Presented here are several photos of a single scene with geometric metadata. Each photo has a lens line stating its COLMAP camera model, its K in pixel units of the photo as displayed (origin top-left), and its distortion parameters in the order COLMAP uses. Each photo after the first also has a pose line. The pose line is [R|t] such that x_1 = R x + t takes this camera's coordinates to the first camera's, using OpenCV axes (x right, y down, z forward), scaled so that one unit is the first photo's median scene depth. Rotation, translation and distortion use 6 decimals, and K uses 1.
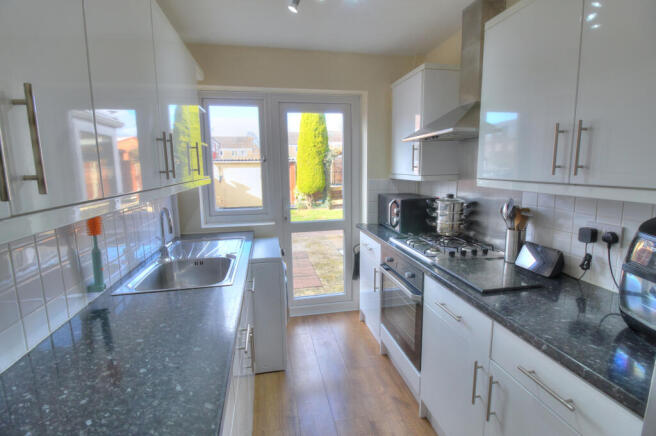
lens RADIAL K [[306.0, 0, 326.4], [0, 306.0, 213.9], [0, 0, 1]] dist [0.004795, -0.014626]
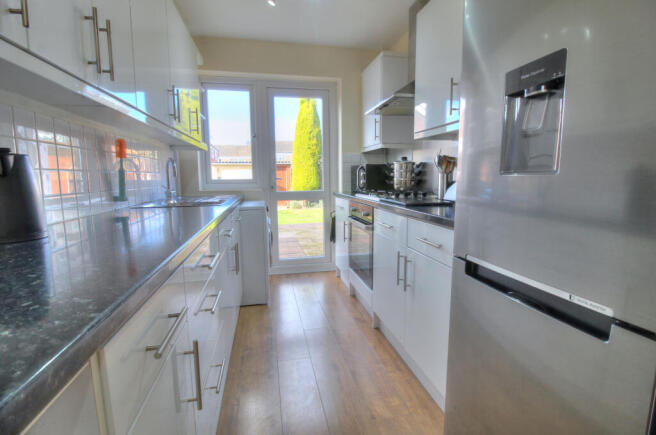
lens RADIAL K [[306.0, 0, 326.4], [0, 306.0, 213.4], [0, 0, 1]] dist [0.004795, -0.014626]
pose [[0.999973, 0.005195, 0.005254, 0.080880], [-0.005017, 0.999432, -0.033326, 0.182279], [-0.005424, 0.033298, 0.999431, -0.189028]]
